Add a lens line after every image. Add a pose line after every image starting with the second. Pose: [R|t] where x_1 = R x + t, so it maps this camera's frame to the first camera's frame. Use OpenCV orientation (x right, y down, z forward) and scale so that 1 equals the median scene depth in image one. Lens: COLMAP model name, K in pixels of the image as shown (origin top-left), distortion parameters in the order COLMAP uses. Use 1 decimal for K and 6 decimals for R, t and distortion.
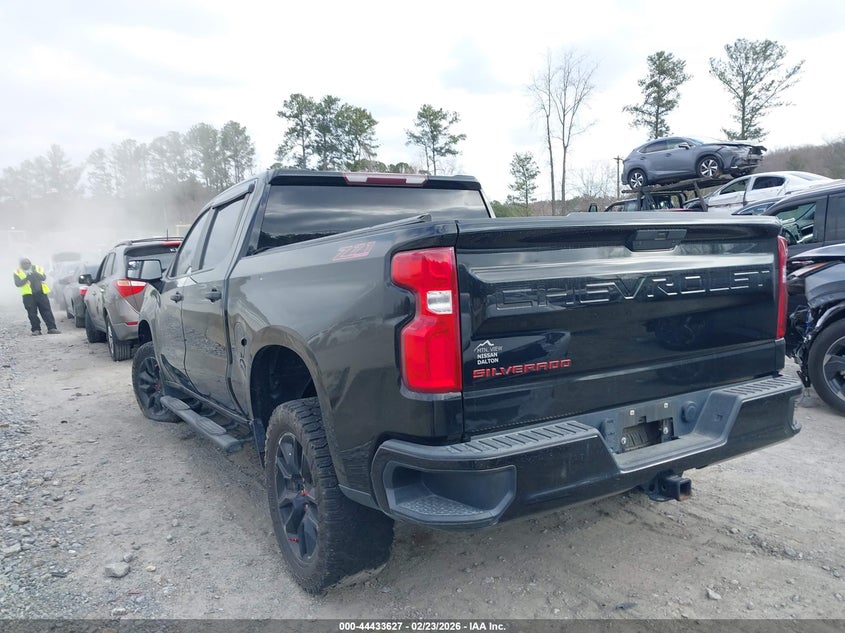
lens RADIAL K [[699.4, 0, 422.5], [0, 699.4, 316.5], [0, 0, 1]] dist [0.050963, -0.005573]
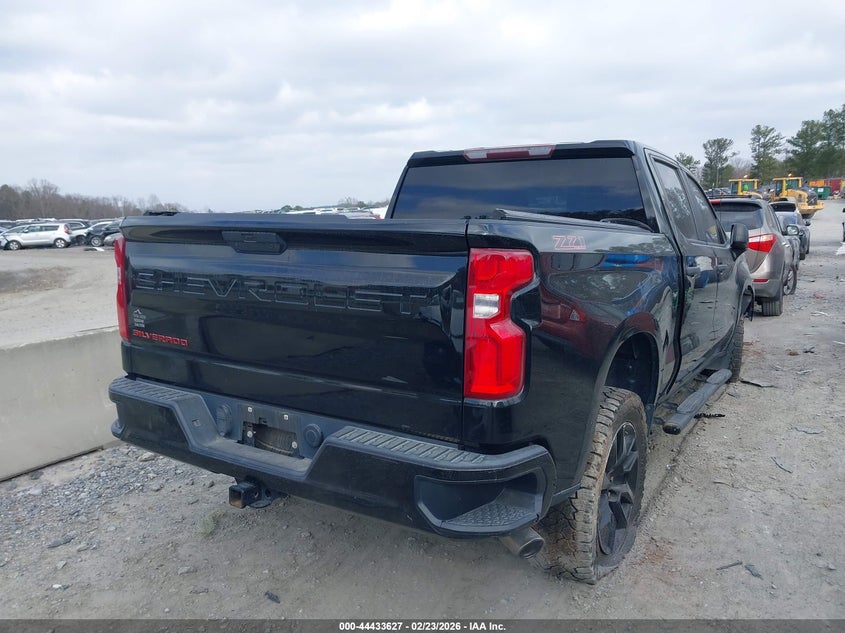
lens RADIAL K [[699.4, 0, 422.5], [0, 699.4, 316.5], [0, 0, 1]] dist [0.050963, -0.005573]
pose [[0.413831, 0.169936, -0.894352, 1.224930], [-0.094559, 0.985132, 0.143432, -0.157312], [0.905430, 0.025212, 0.423747, 0.754234]]
